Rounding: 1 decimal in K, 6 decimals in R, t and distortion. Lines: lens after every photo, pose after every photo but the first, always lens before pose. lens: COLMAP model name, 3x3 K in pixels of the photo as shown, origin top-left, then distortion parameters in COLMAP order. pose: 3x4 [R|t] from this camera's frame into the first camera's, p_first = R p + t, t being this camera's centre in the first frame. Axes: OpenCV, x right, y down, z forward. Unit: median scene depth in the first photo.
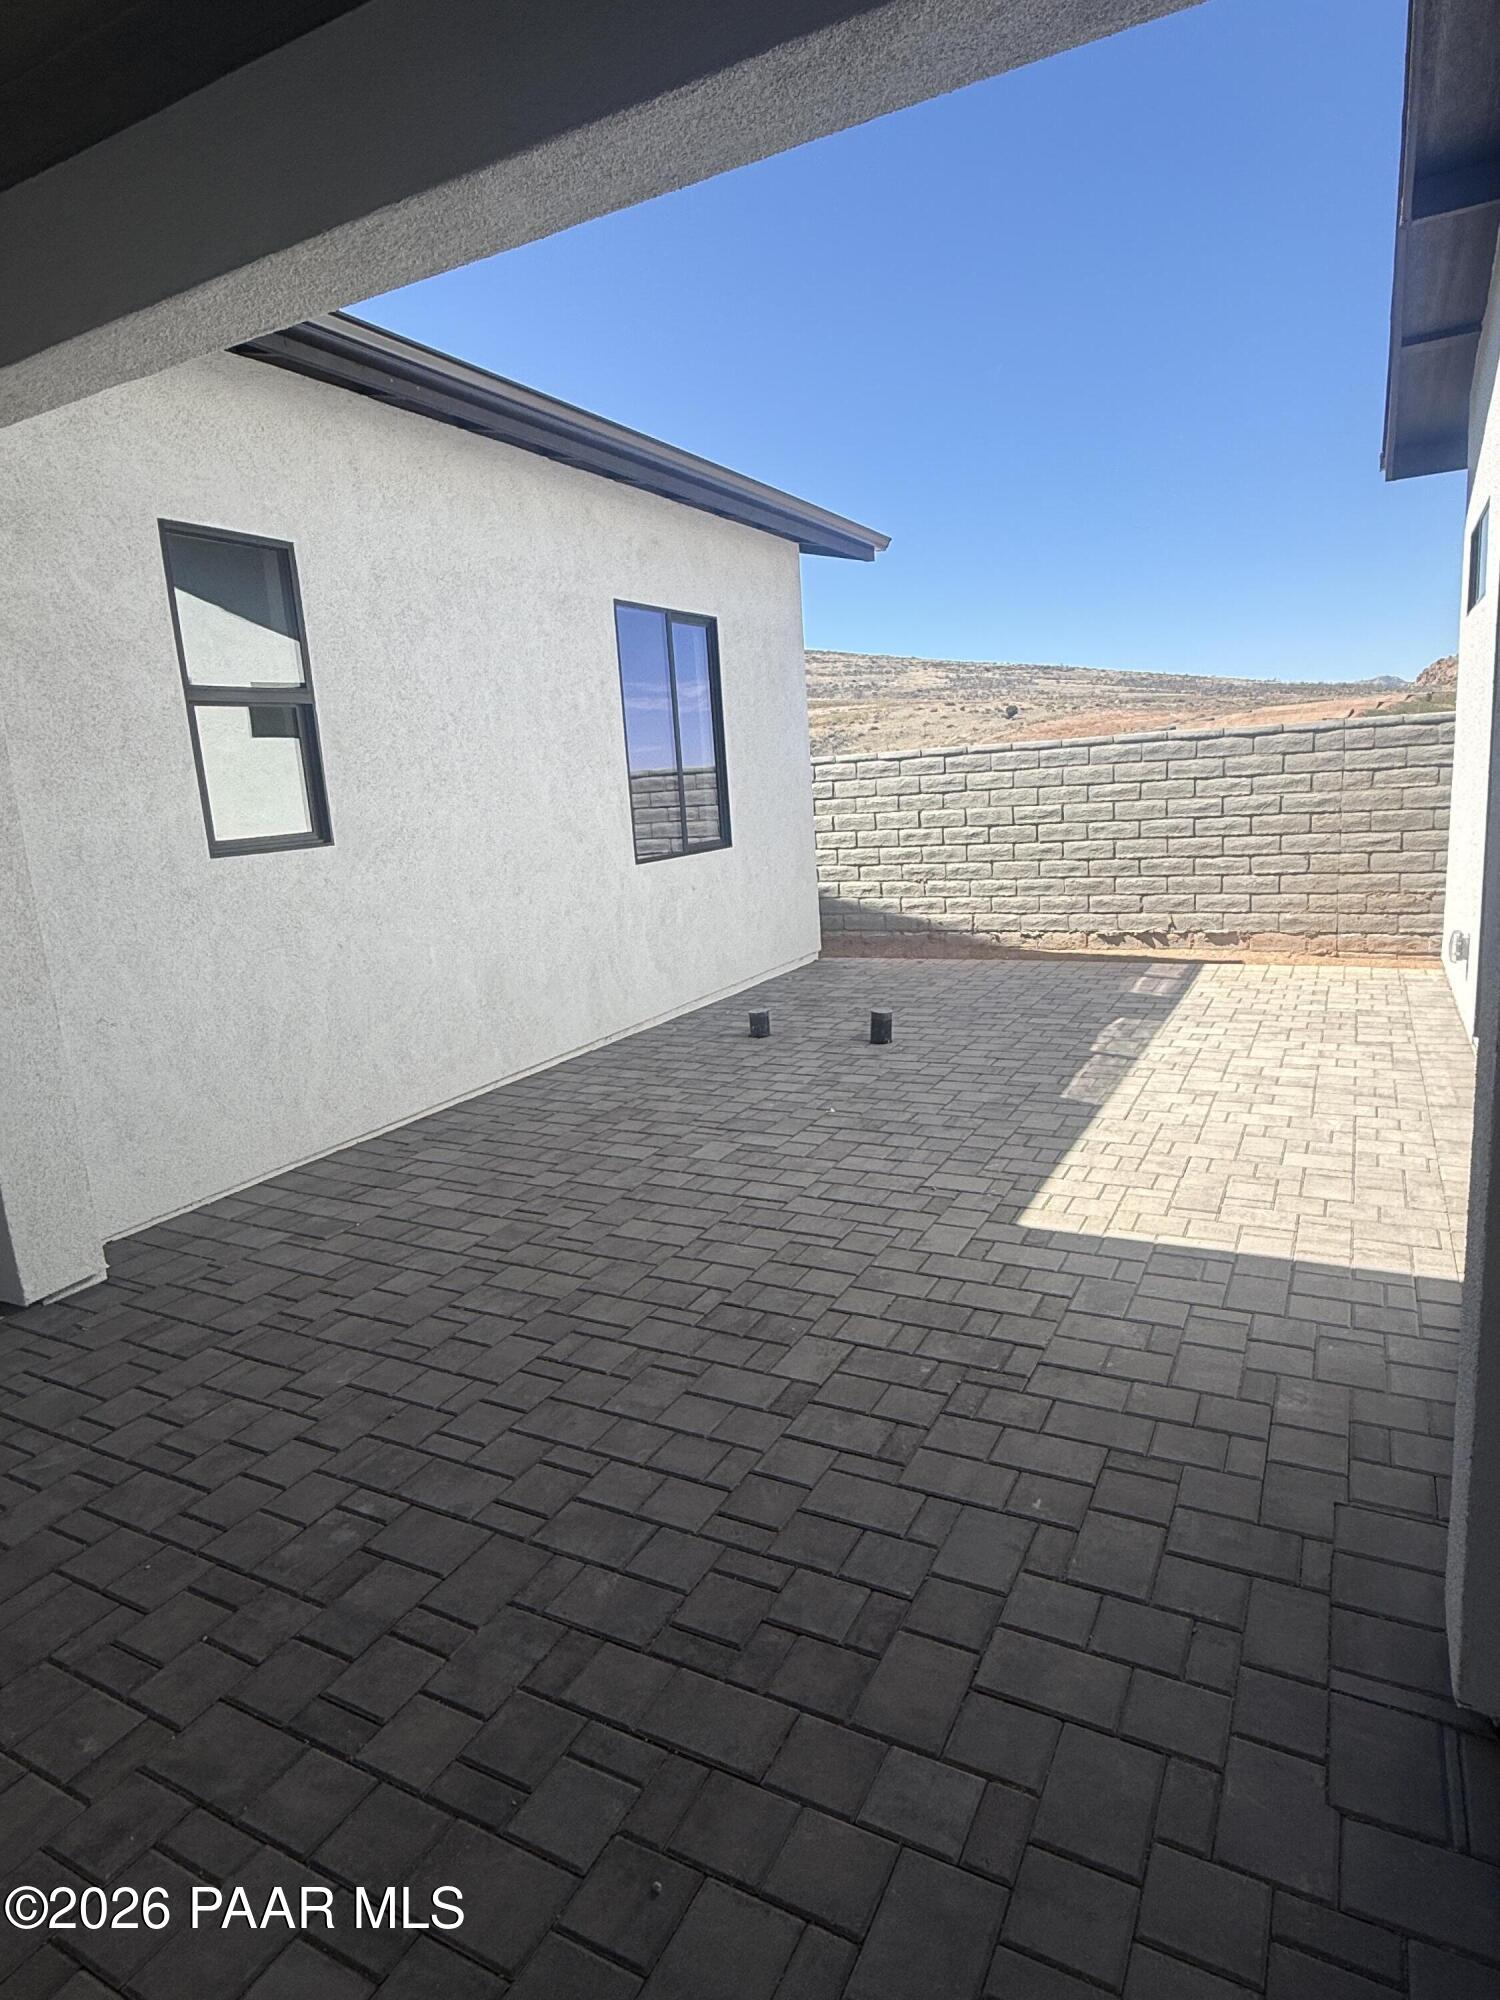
lens RADIAL K [[1127.7, 0, 750.0], [0, 1127.7, 1000.0], [0, 0, 1]] dist [0.000824, 0.000201]
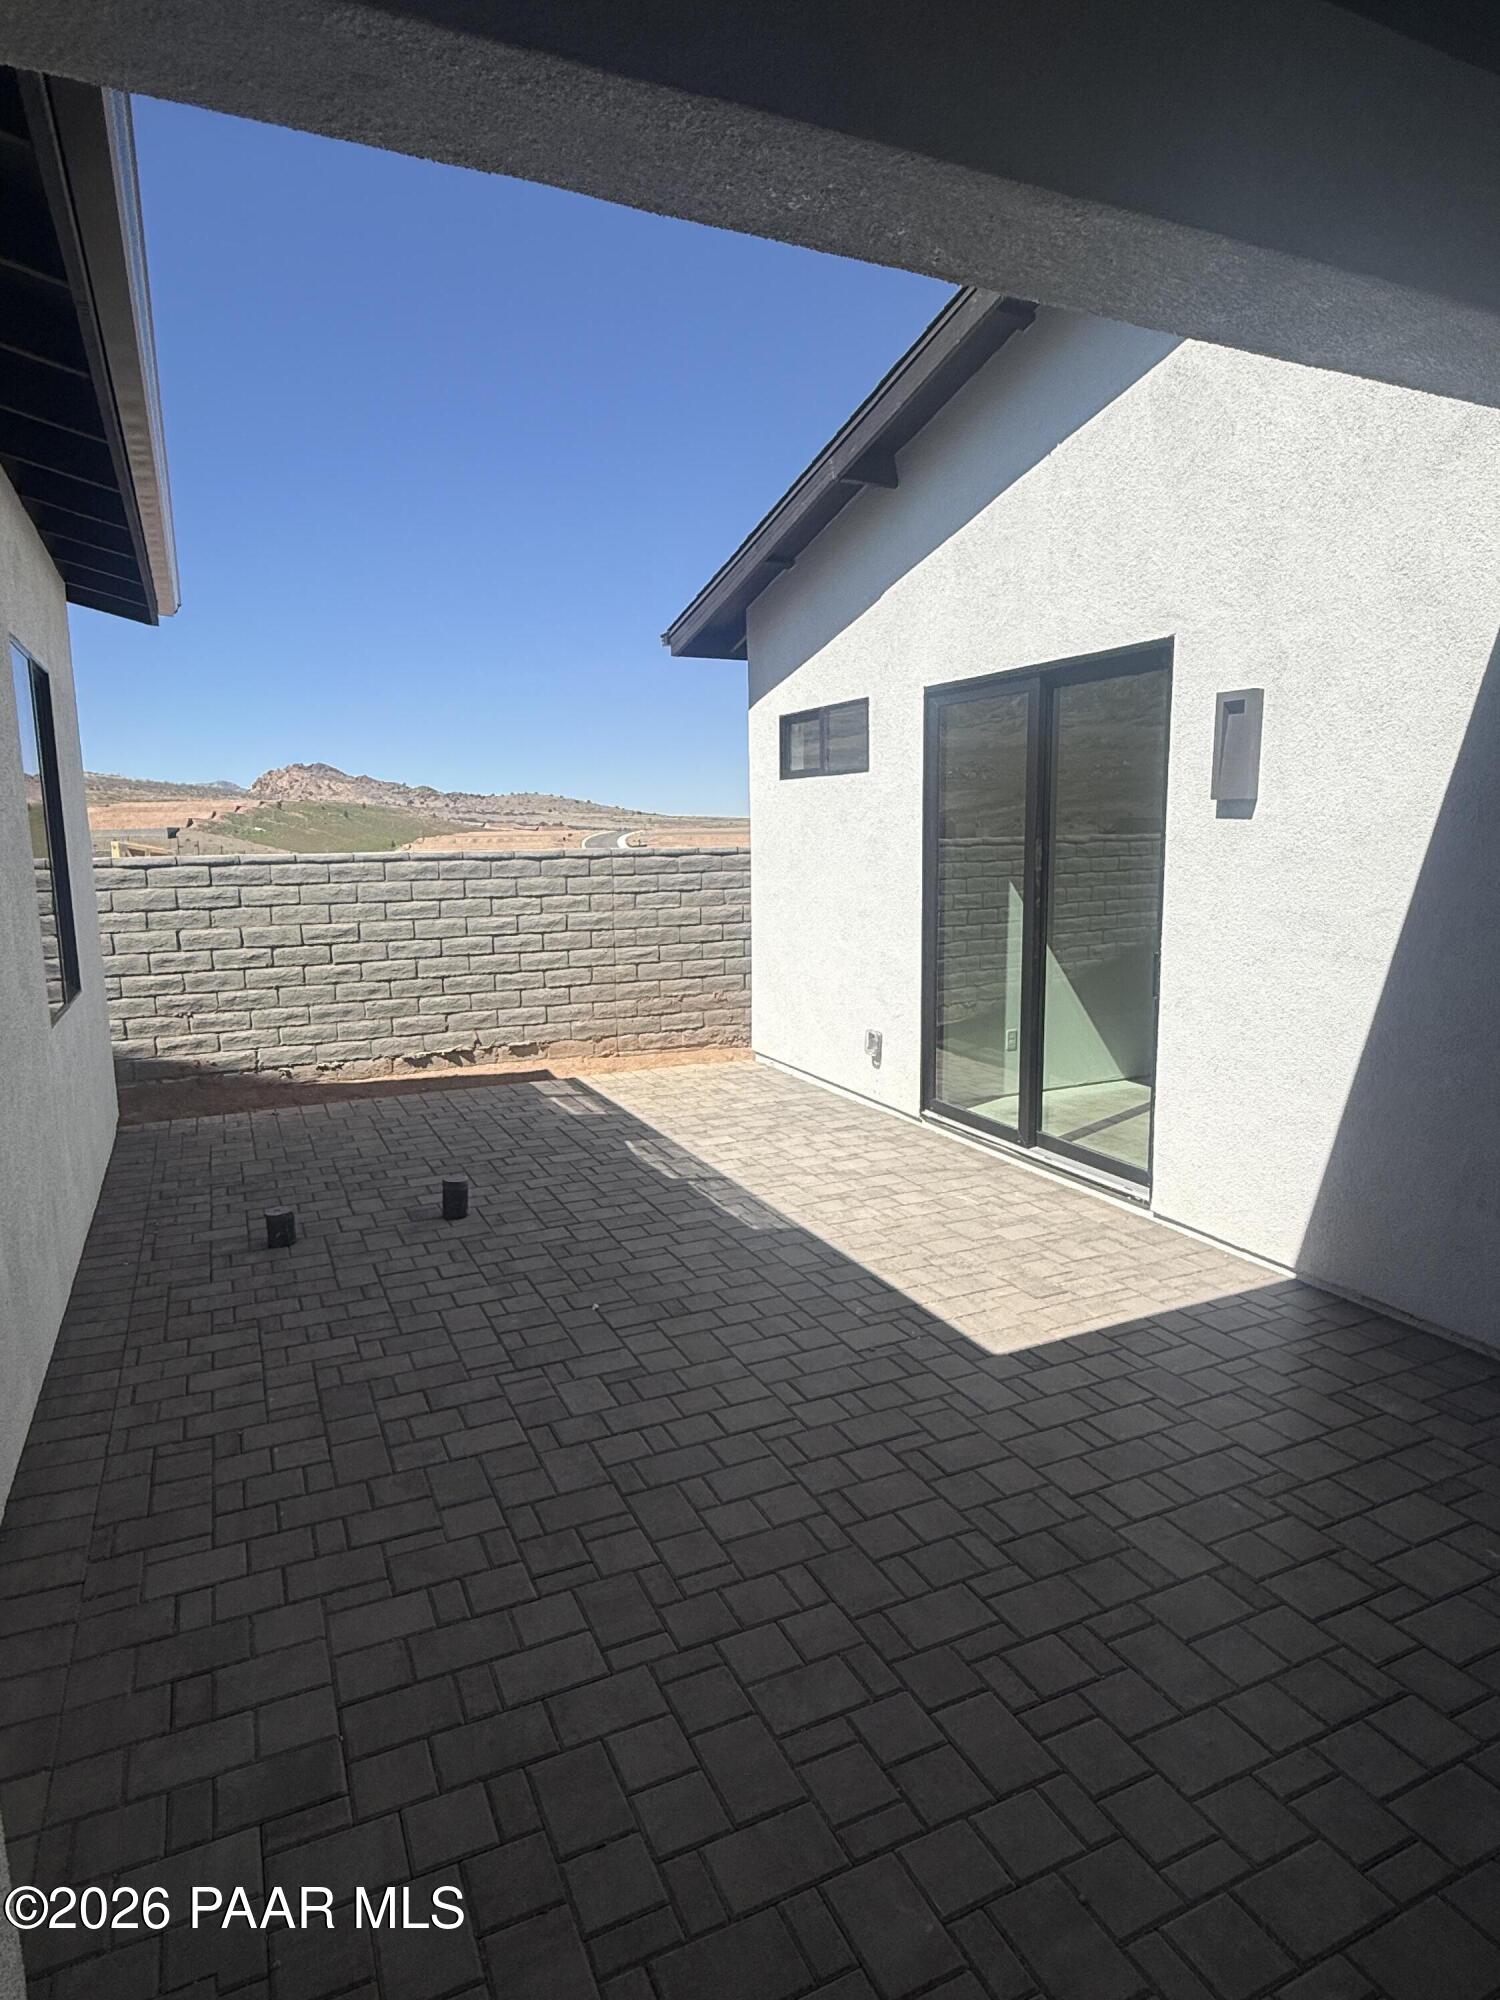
lens RADIAL K [[1127.7, 0, 750.0], [0, 1127.7, 1000.0], [0, 0, 1]] dist [0.000824, 0.000201]
pose [[0.603526, -0.062198, 0.794914, -0.303564], [0.129102, 0.991420, -0.020445, -0.057013], [-0.786822, 0.114964, 0.606378, 0.220799]]
